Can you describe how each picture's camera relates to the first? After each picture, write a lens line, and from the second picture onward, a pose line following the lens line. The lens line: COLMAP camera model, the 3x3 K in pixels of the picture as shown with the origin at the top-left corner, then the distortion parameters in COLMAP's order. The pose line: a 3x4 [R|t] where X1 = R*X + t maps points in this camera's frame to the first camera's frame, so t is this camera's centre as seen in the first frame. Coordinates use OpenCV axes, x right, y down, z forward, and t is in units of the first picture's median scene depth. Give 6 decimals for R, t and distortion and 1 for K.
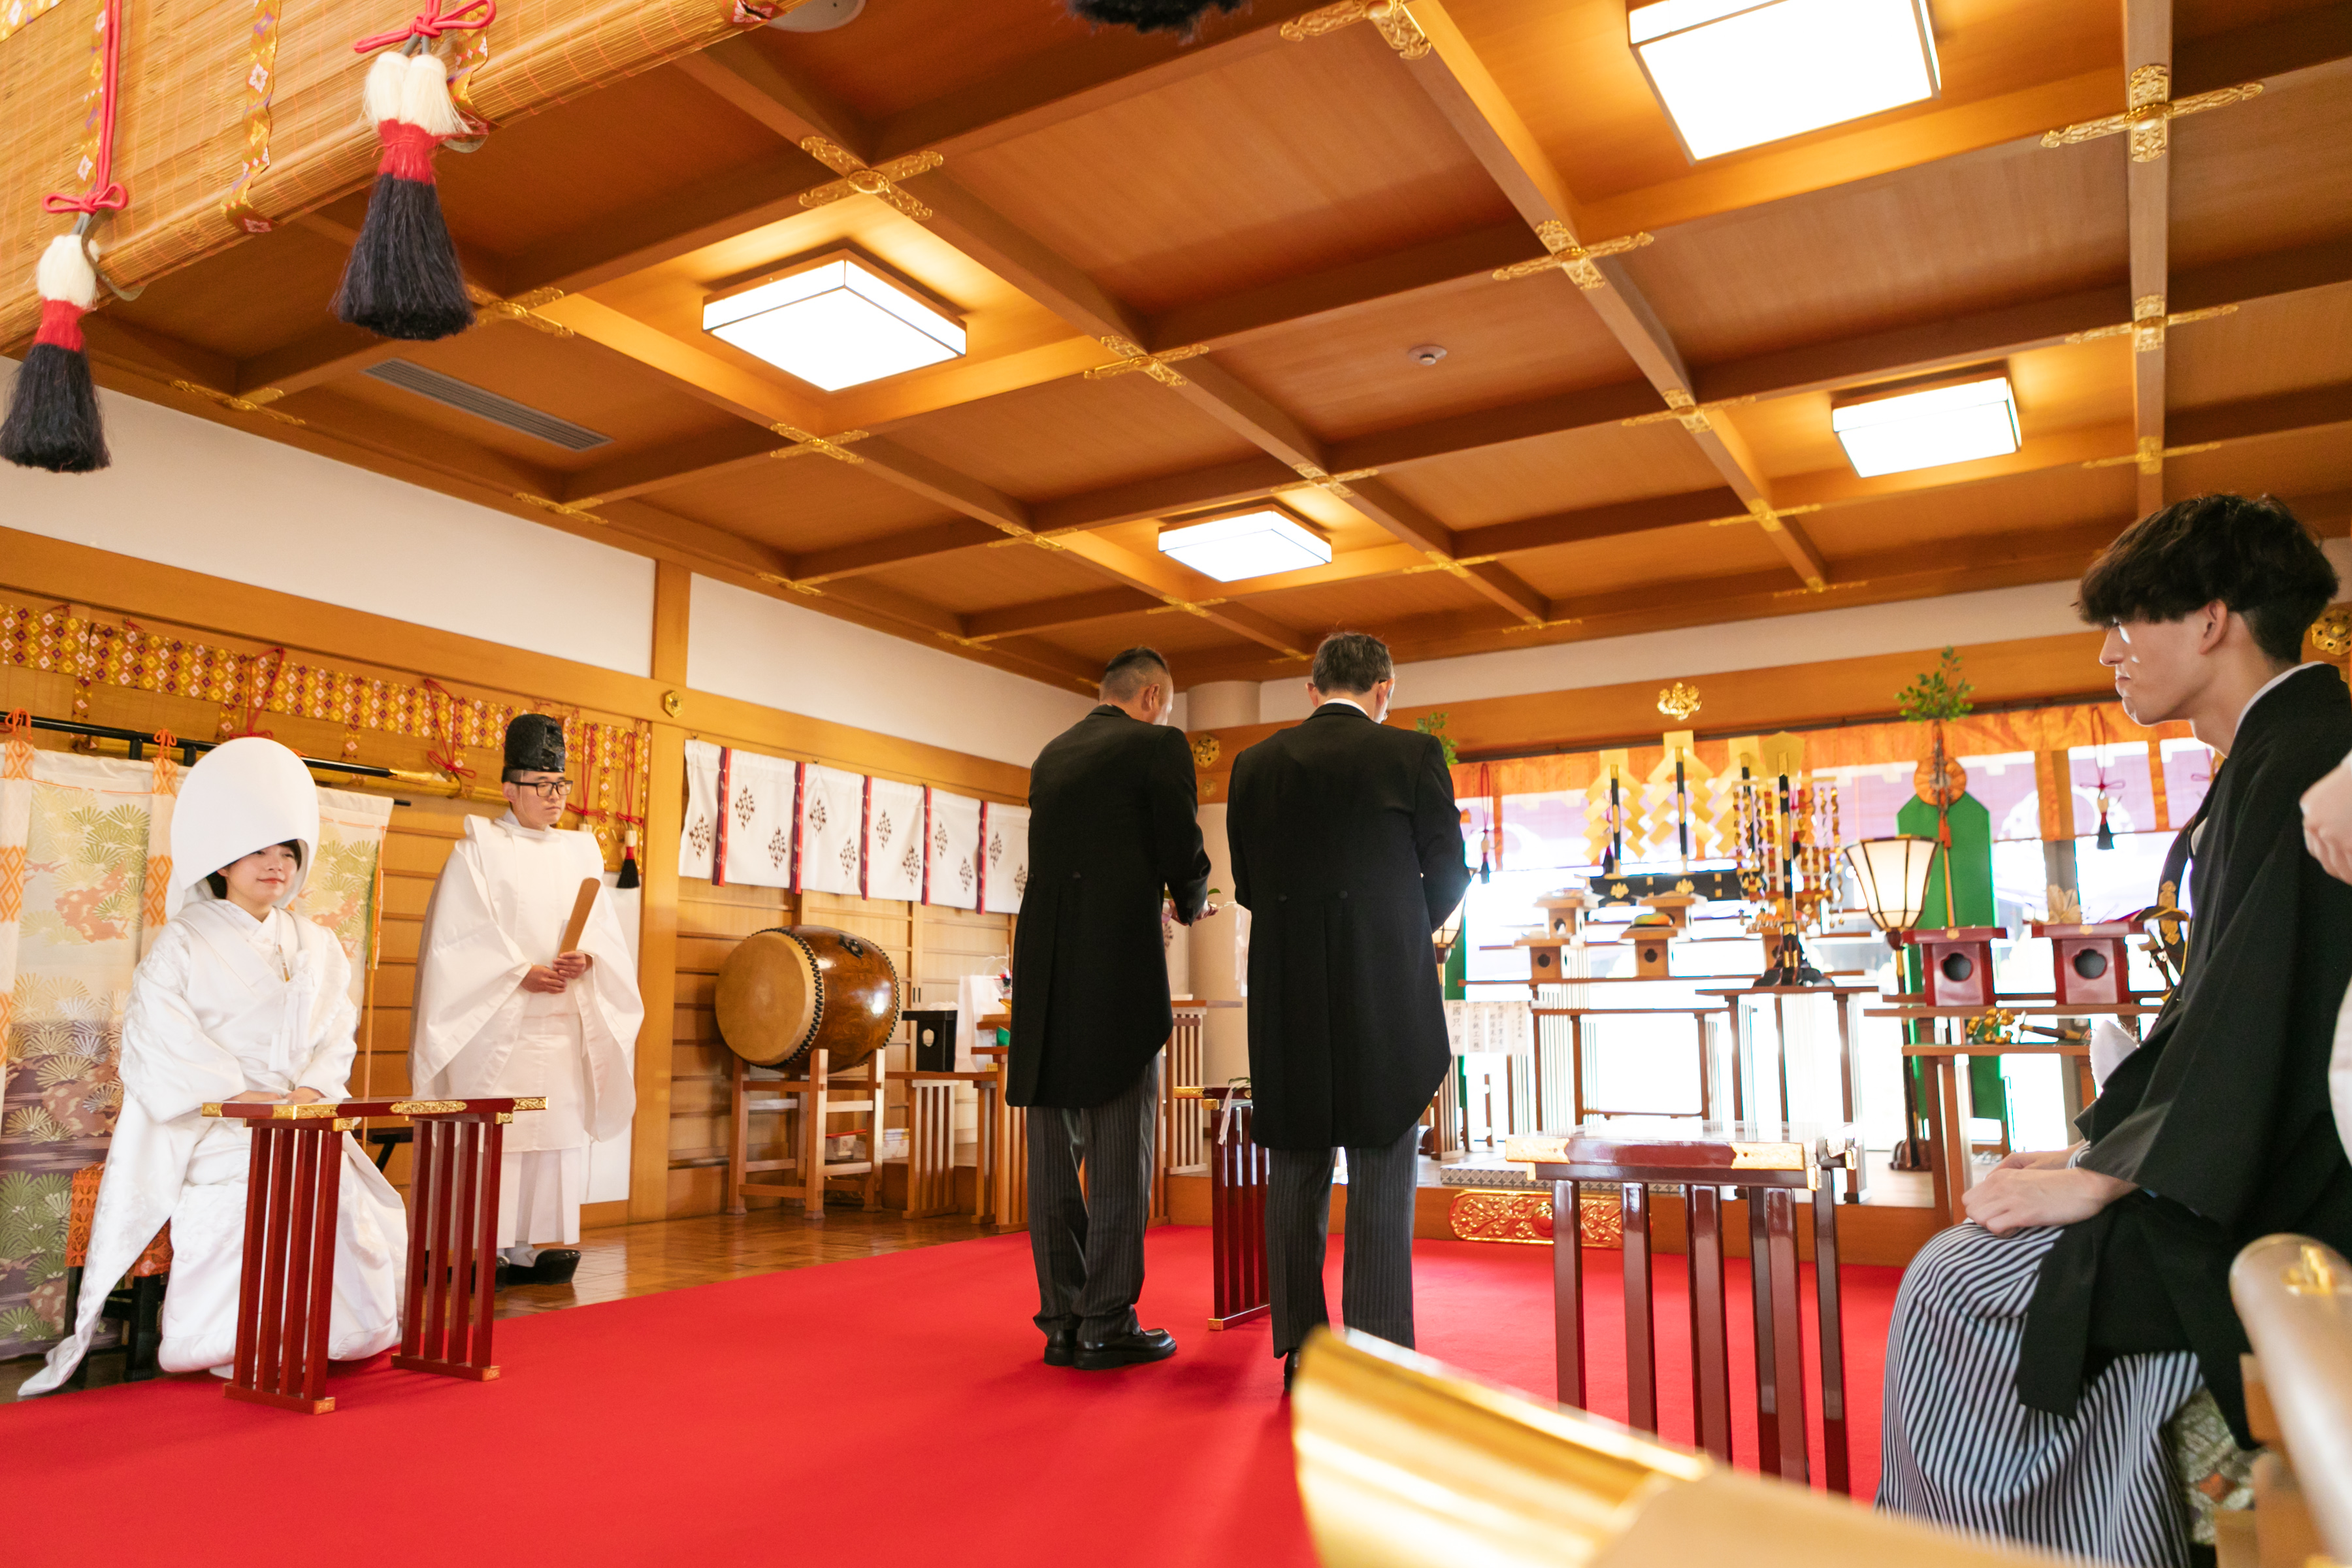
lens RADIAL K [[1700.6, 0, 1134.4], [0, 1700.6, 792.2], [0, 0, 1]] dist [0.000971, -0.006827]
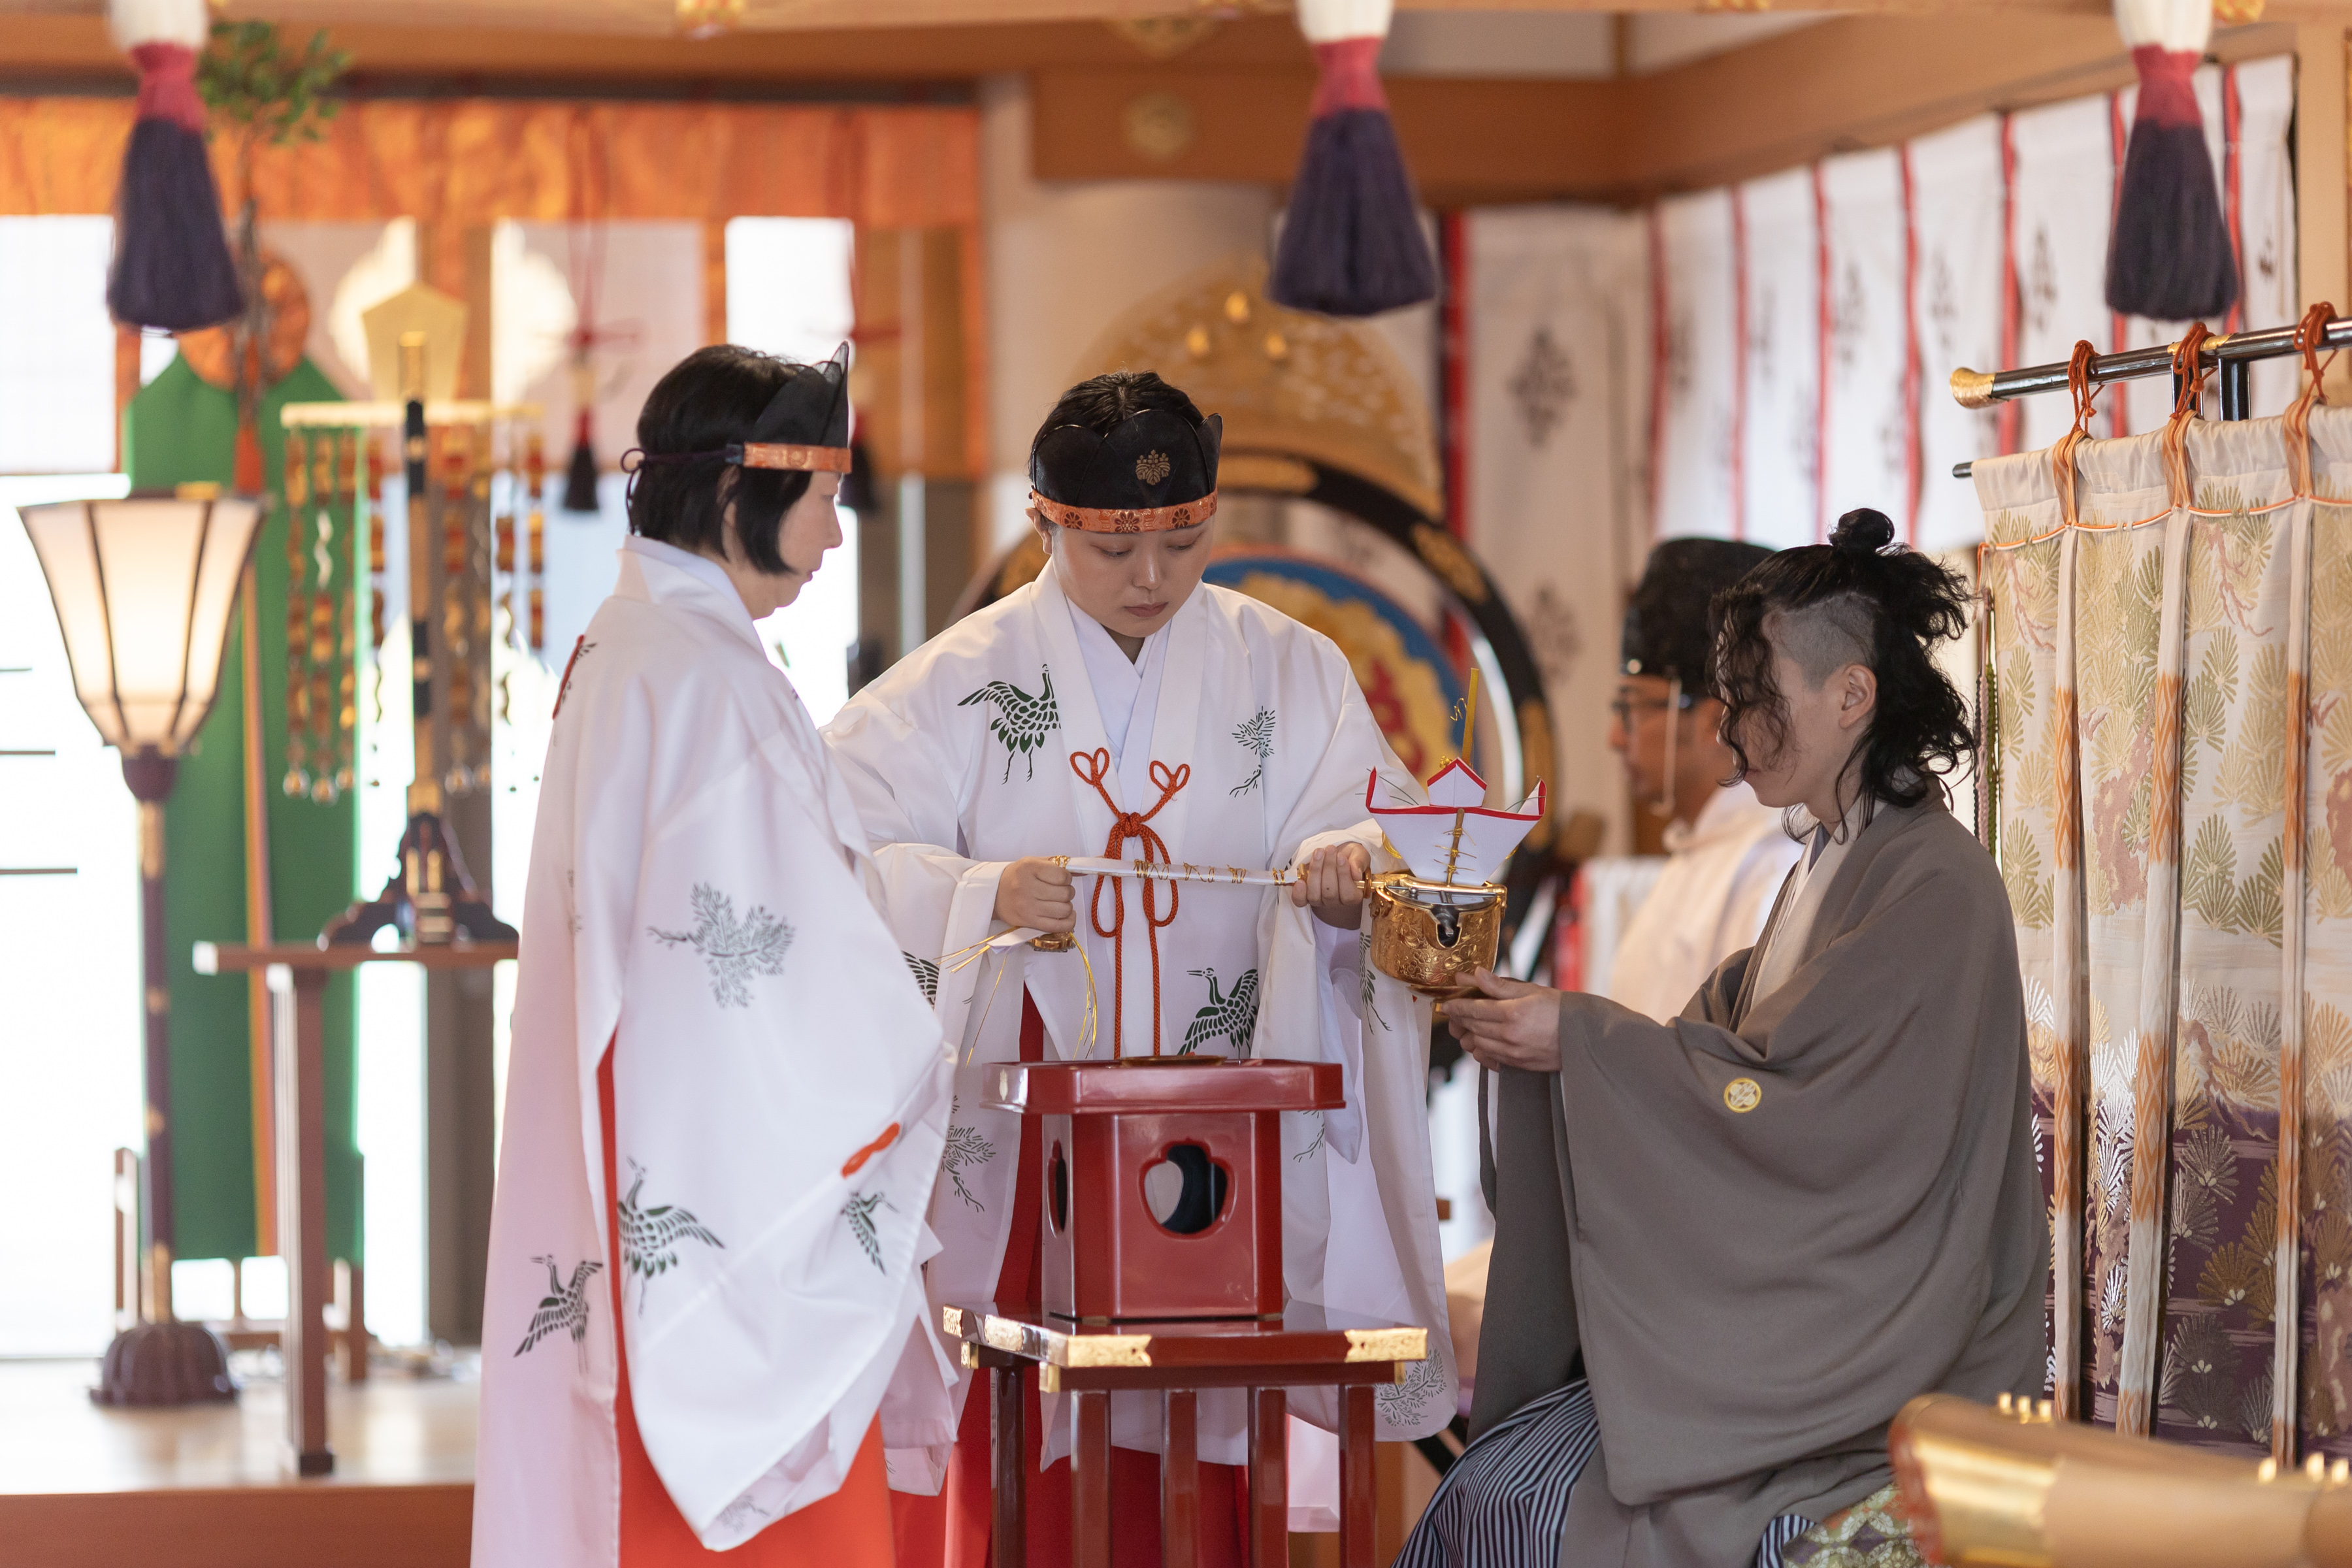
lens RADIAL K [[9132.3, 0, 1181.2], [0, 9132.3, 794.2], [0, 0, 1]] dist [-0.052675, 0.000000]
pose [[0.741995, -0.000140, 0.670406, -0.631789], [-0.093595, 0.990185, 0.103797, -0.120082], [-0.663840, -0.139764, 0.734699, -0.516430]]
